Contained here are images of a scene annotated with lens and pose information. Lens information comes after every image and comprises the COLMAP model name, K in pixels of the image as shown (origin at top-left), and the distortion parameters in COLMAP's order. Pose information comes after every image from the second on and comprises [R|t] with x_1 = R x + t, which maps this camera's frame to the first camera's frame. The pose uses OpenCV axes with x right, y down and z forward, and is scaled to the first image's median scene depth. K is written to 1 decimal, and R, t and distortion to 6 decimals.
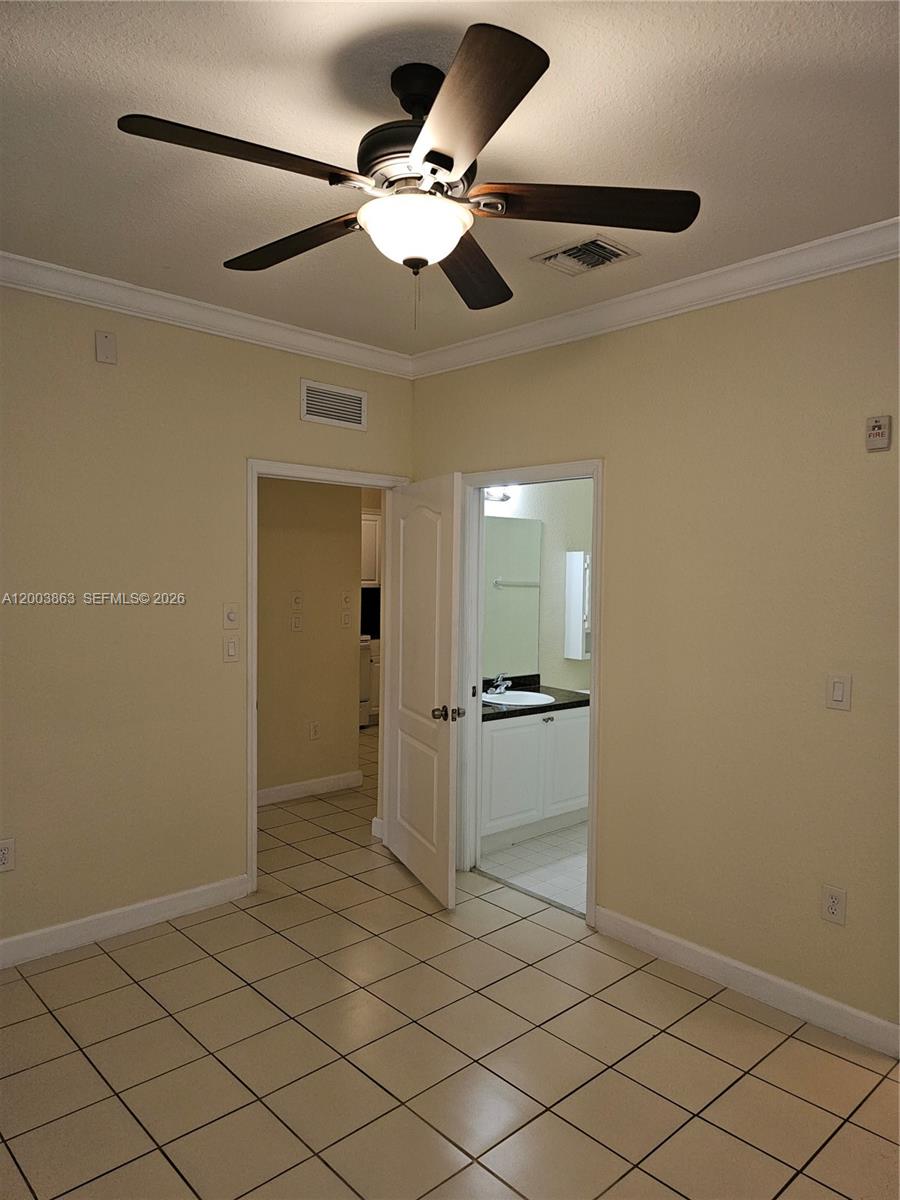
lens RADIAL K [[799.8, 0, 455.8], [0, 799.8, 601.6], [0, 0, 1]] dist [0.078344, -0.079414]
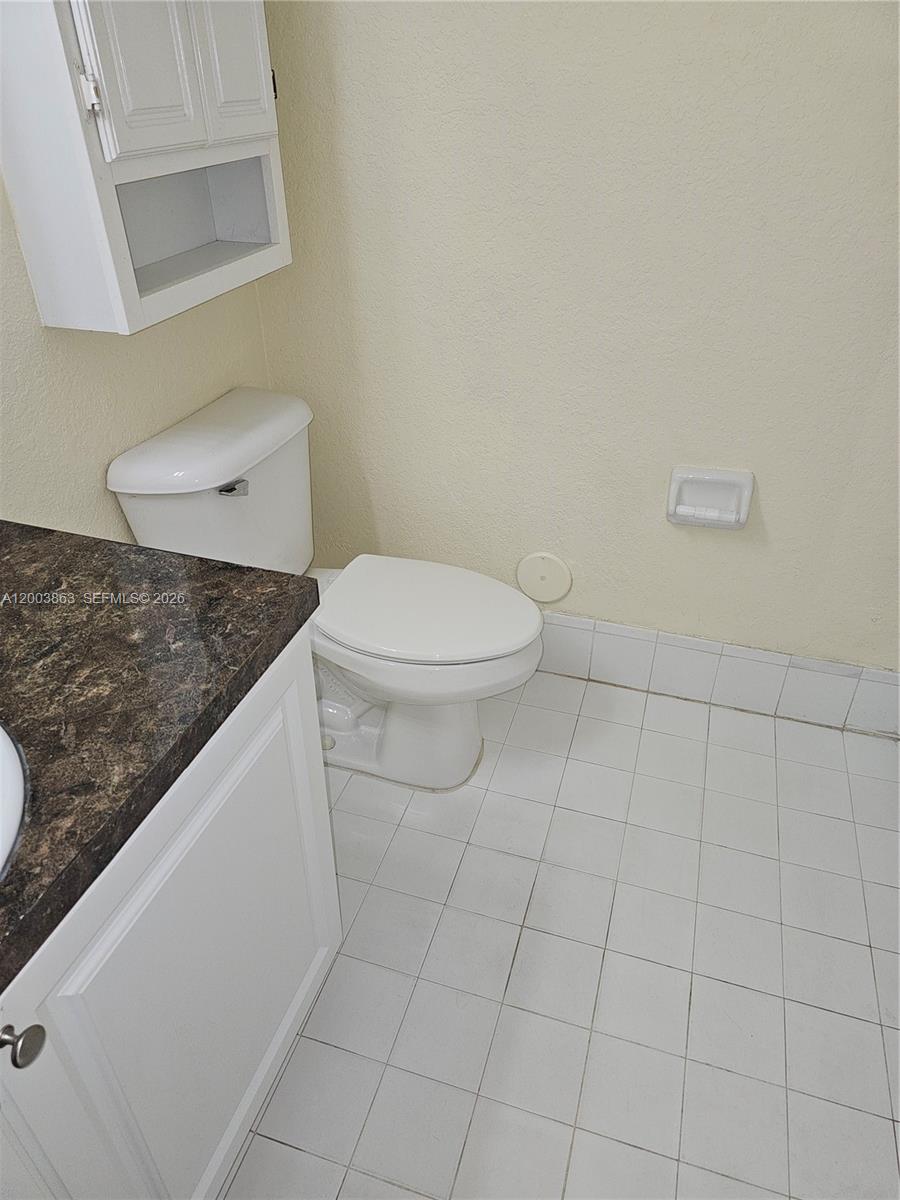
lens RADIAL K [[799.8, 0, 455.8], [0, 799.8, 601.6], [0, 0, 1]] dist [0.078344, -0.079414]
pose [[0.870030, -0.295410, 0.394691, 0.189088], [0.042502, 0.842556, 0.536929, 0.031556], [-0.491163, -0.450369, 0.745605, 1.152256]]
